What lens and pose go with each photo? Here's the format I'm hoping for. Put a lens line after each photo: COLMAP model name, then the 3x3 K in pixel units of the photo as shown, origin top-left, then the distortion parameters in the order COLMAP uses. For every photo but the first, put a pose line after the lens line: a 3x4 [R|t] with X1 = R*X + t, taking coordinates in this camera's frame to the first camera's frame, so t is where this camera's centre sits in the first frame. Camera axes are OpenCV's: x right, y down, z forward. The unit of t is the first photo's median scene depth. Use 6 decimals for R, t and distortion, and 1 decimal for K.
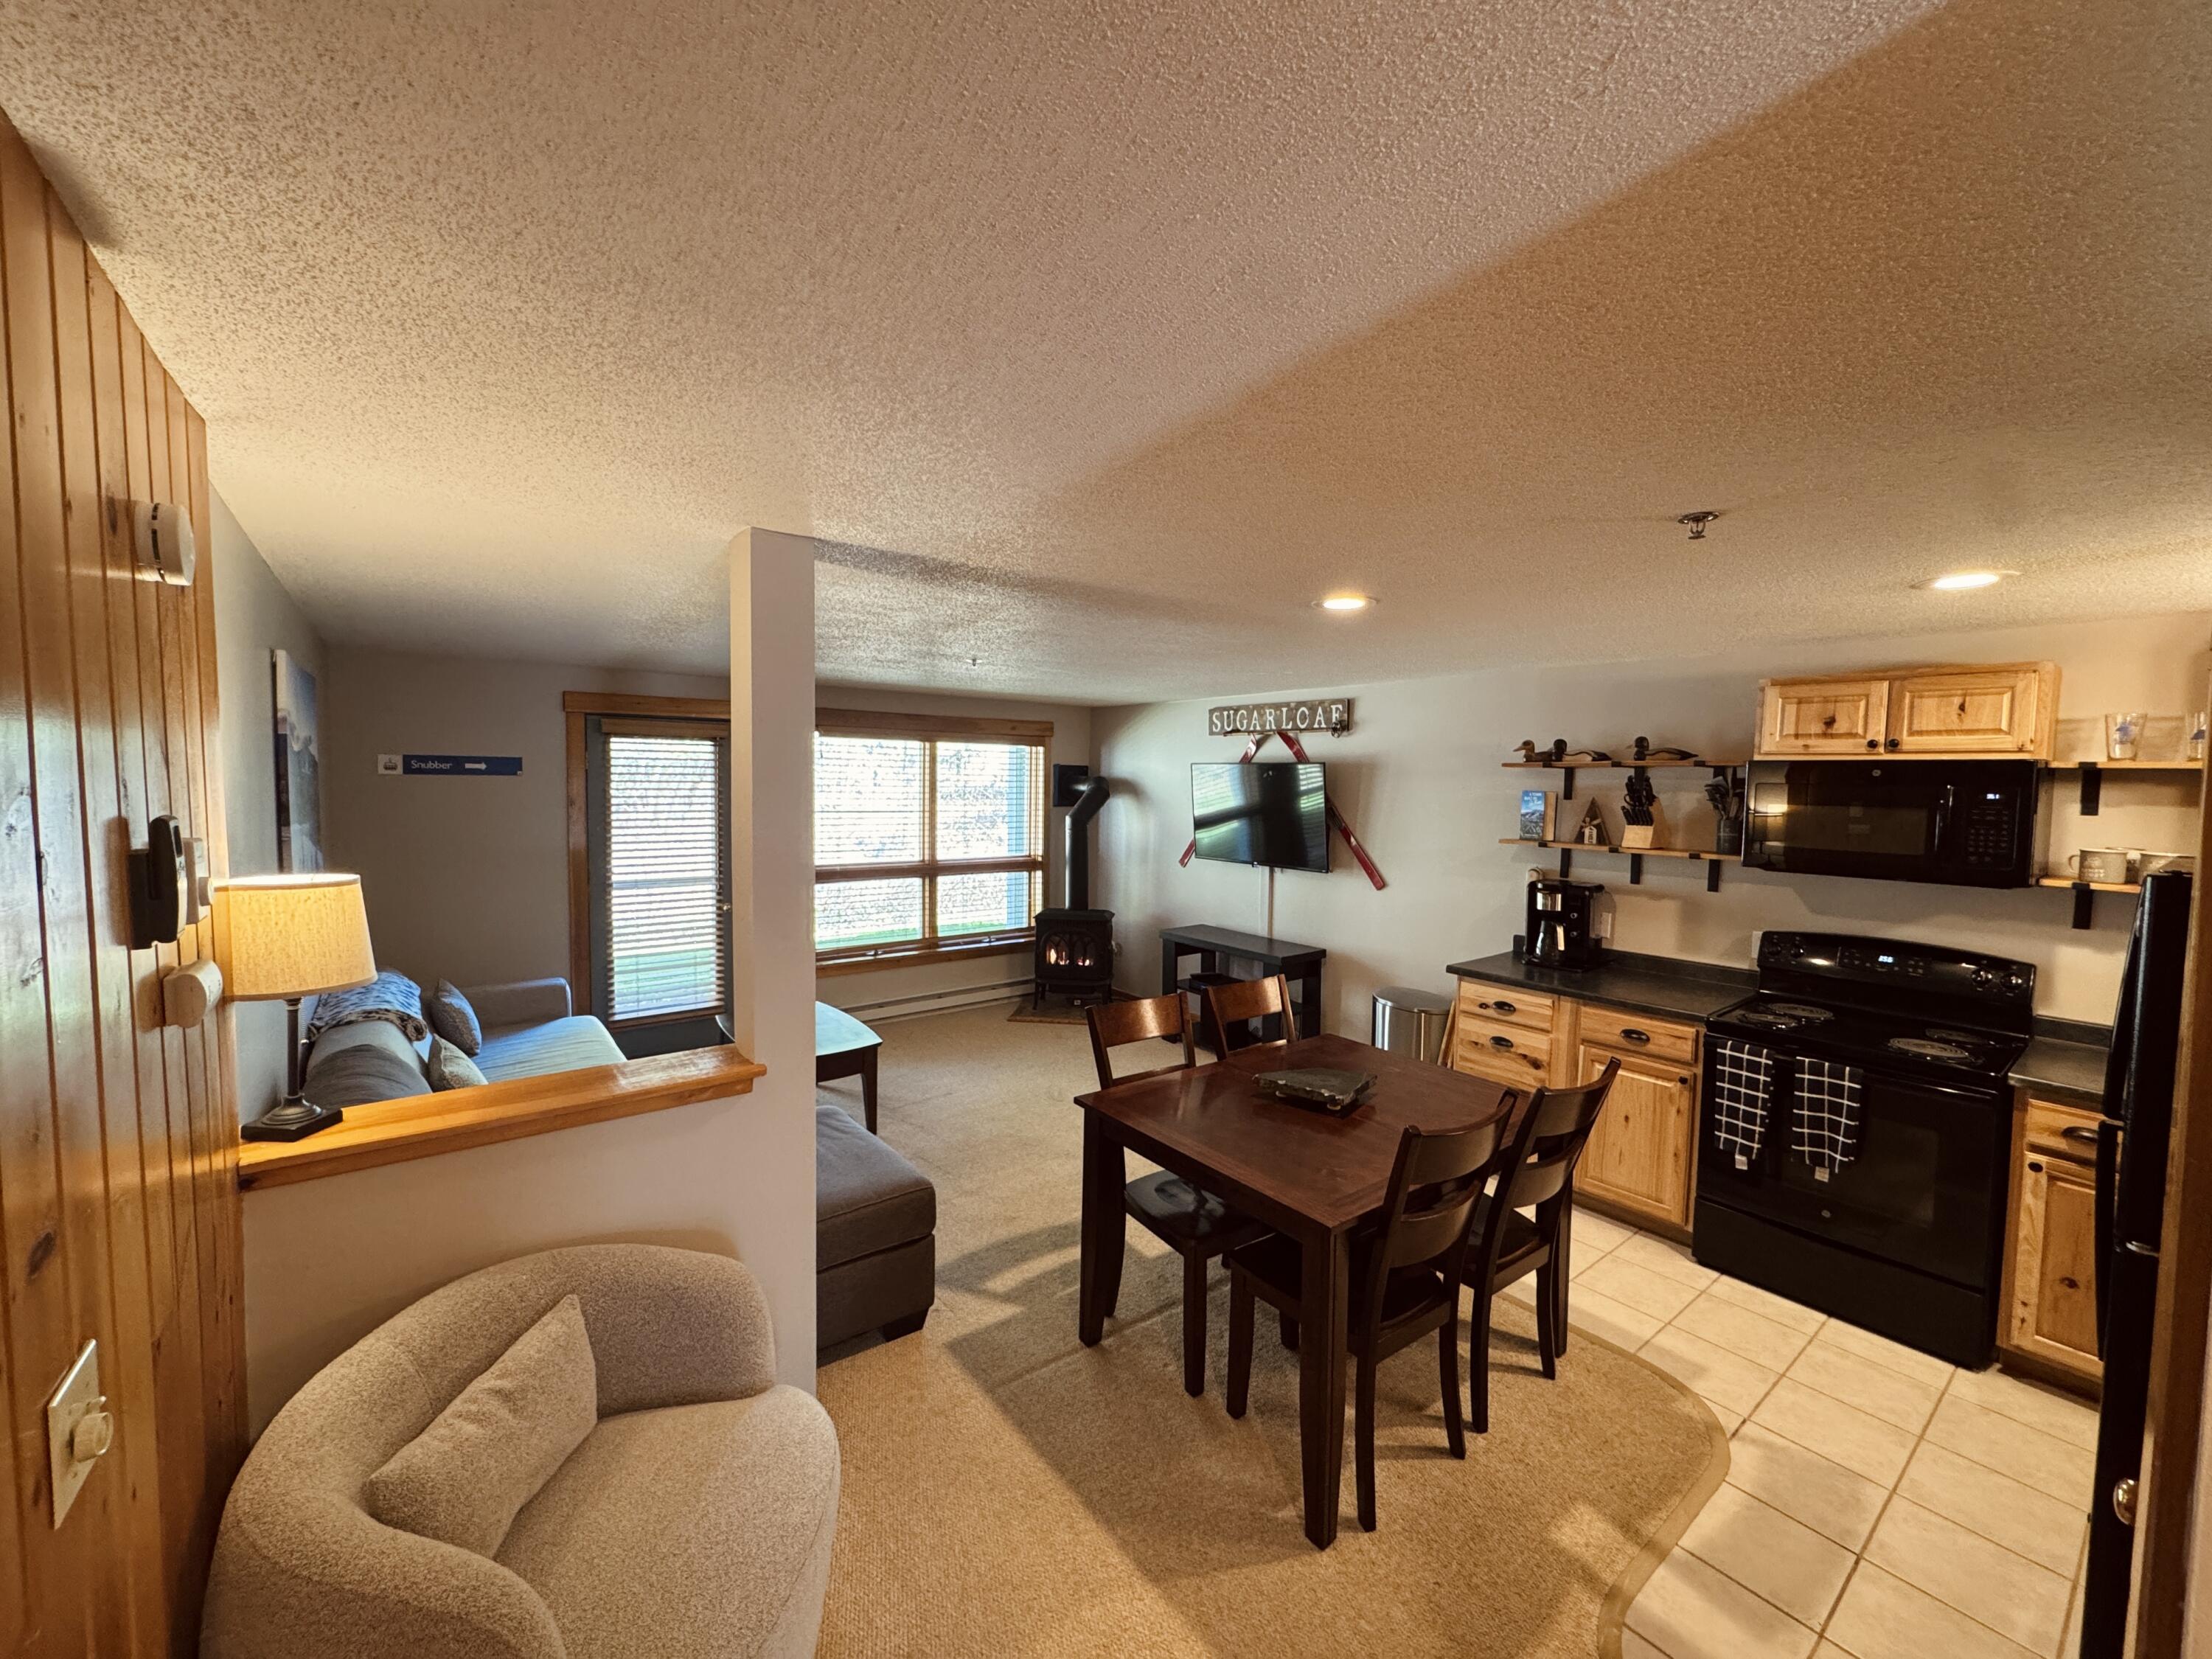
lens RADIAL K [[875.8, 0, 1106.0], [0, 875.8, 829.5], [0, 0, 1]] dist [-0.001961, -0.000302]
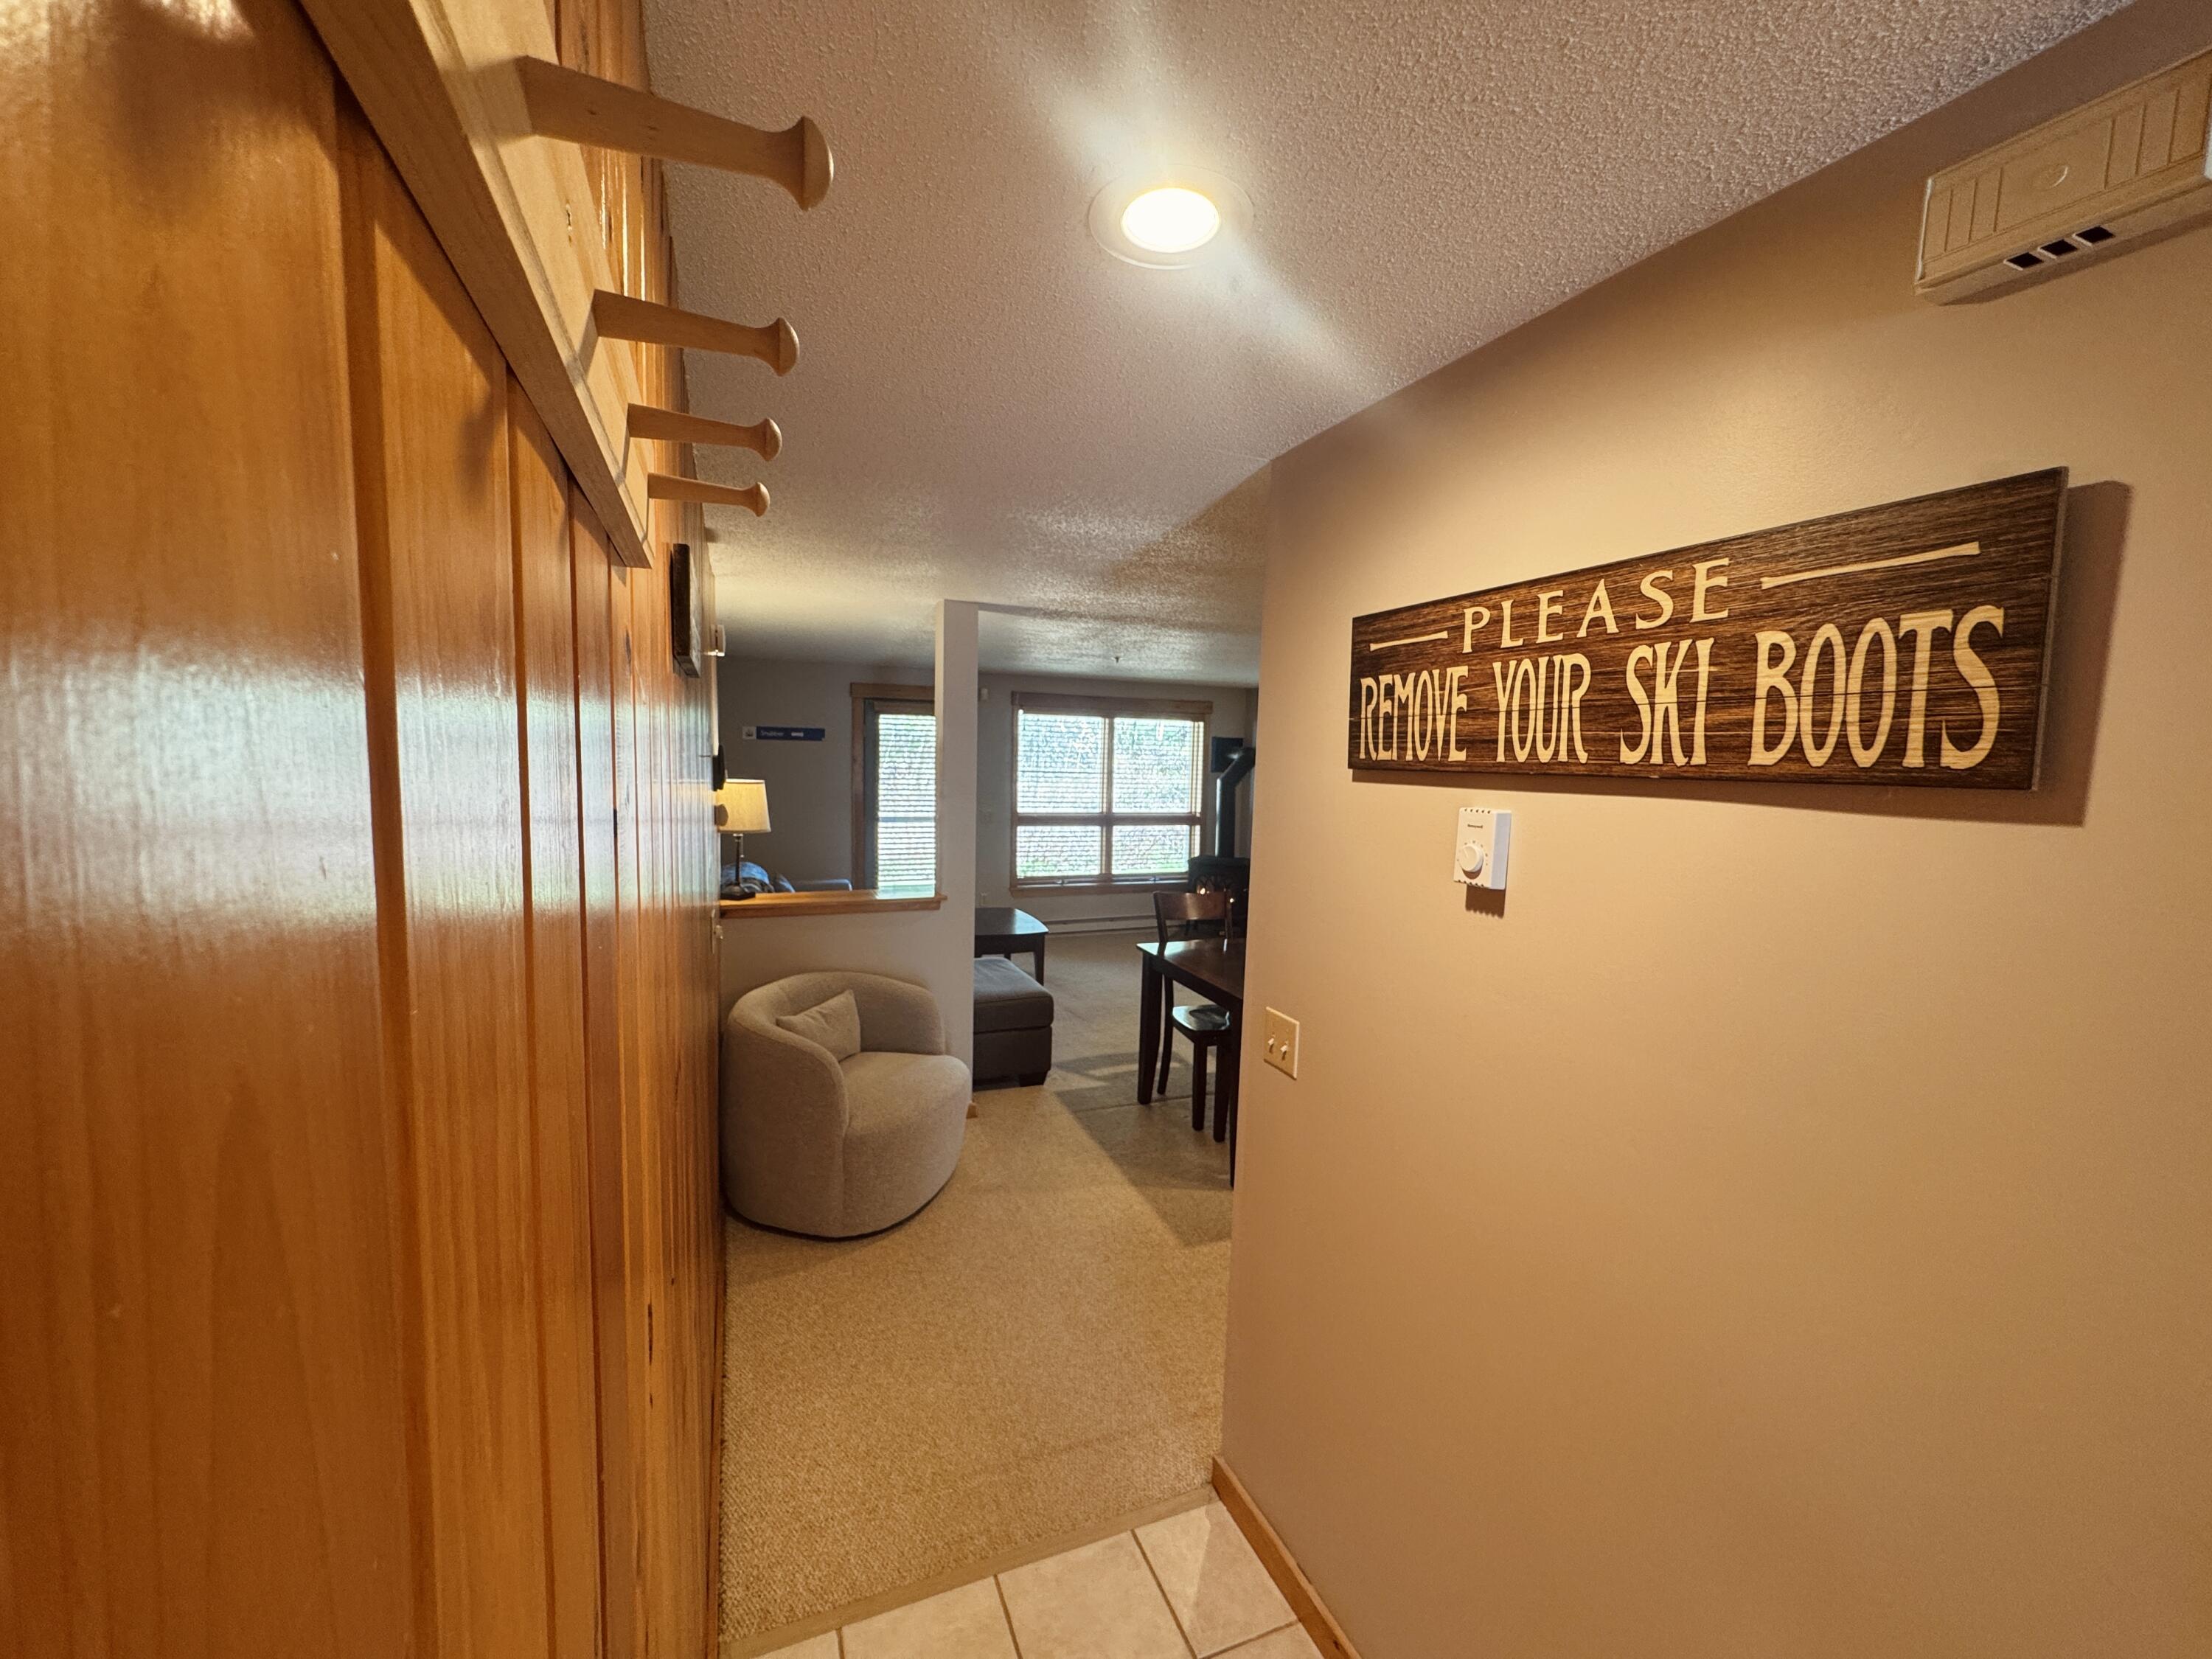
lens RADIAL K [[879.2, 0, 1106.0], [0, 879.2, 829.5], [0, 0, 1]] dist [-0.002214, 0.000003]
pose [[0.963751, 0.033003, -0.264753, 0.223129], [-0.026121, 0.999224, 0.029474, 0.037959], [0.265520, -0.021490, 0.963866, -0.366122]]
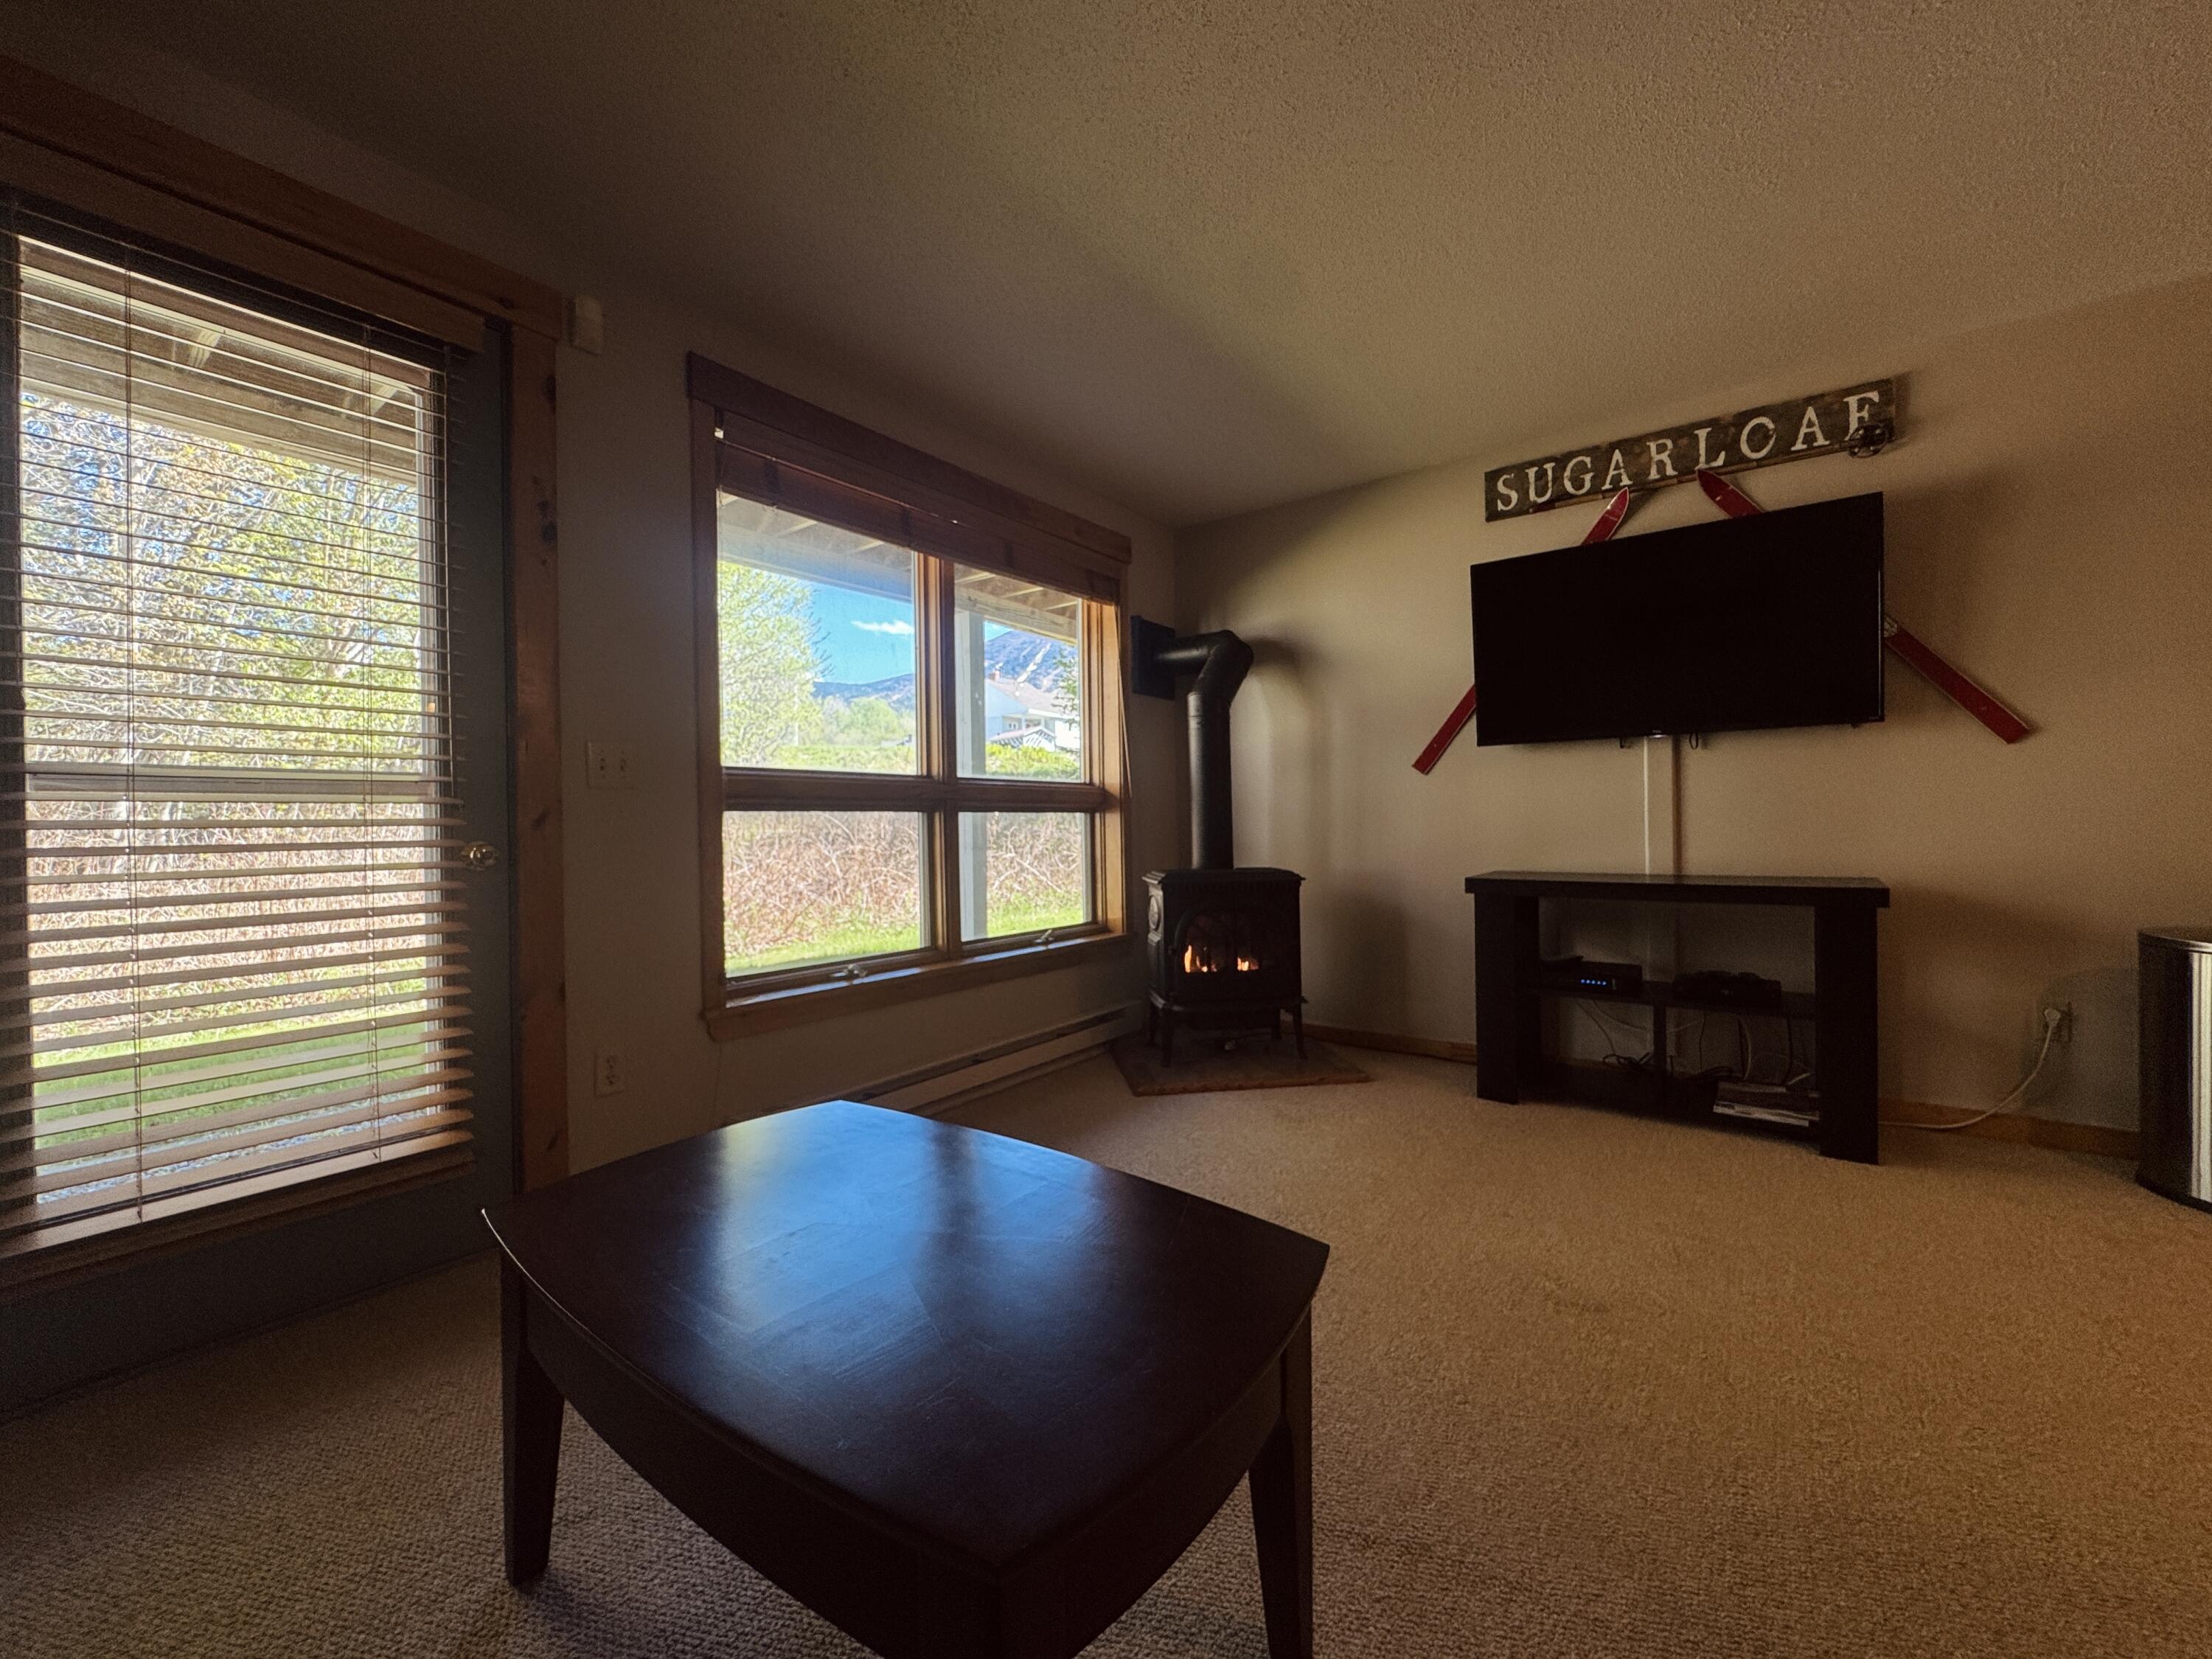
lens RADIAL K [[879.2, 0, 1106.0], [0, 879.2, 829.5], [0, 0, 1]] dist [-0.002214, 0.000003]
pose [[0.964108, -0.035140, 0.263174, -0.410527], [0.048210, 0.997895, -0.043367, 0.150643], [-0.261096, 0.054498, 0.963773, 0.867057]]
